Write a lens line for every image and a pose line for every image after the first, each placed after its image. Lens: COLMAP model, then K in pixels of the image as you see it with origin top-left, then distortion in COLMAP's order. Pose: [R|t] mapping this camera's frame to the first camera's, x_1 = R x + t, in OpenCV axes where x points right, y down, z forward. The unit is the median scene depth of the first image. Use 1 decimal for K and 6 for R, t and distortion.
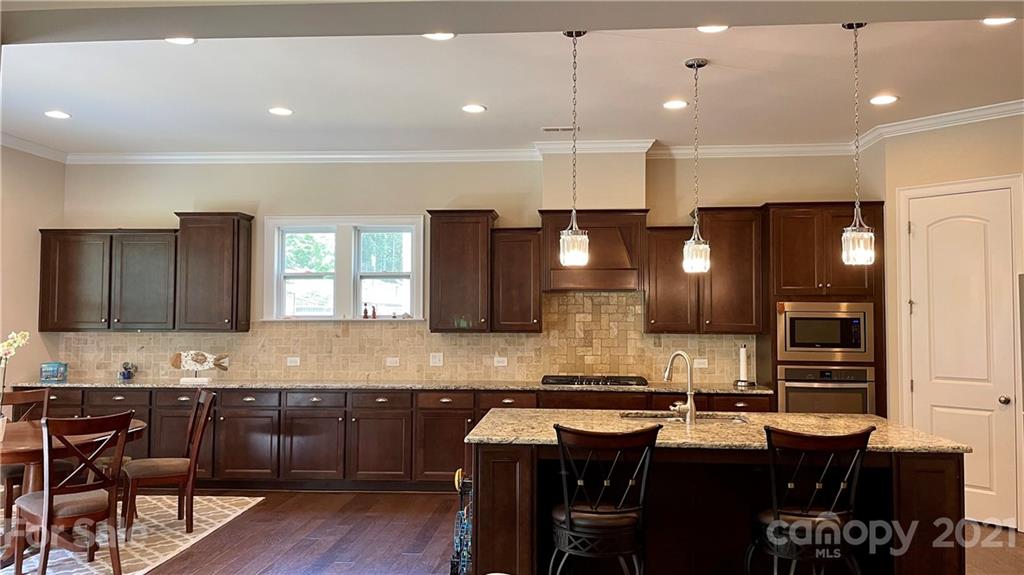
lens RADIAL K [[768.9, 0, 512.0], [0, 768.9, 287.5], [0, 0, 1]] dist [0.082627, -0.000216]
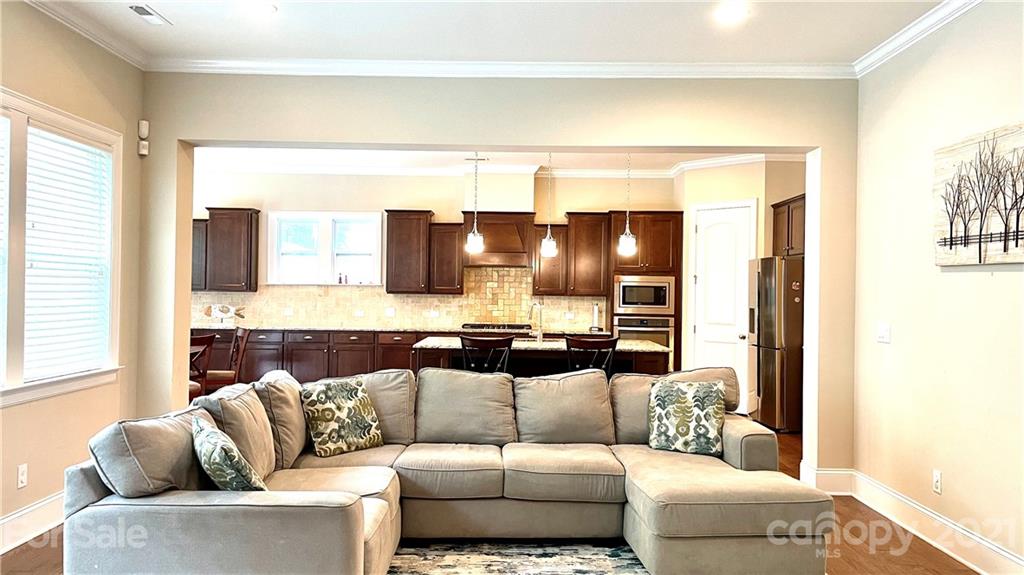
lens RADIAL K [[768.9, 0, 512.0], [0, 768.9, 287.5], [0, 0, 1]] dist [0.082627, -0.000216]
pose [[0.996763, 0.010972, 0.079644, 0.014926], [-0.013805, 0.999288, 0.035101, -0.007743], [-0.079202, -0.036087, 0.996205, -0.479055]]
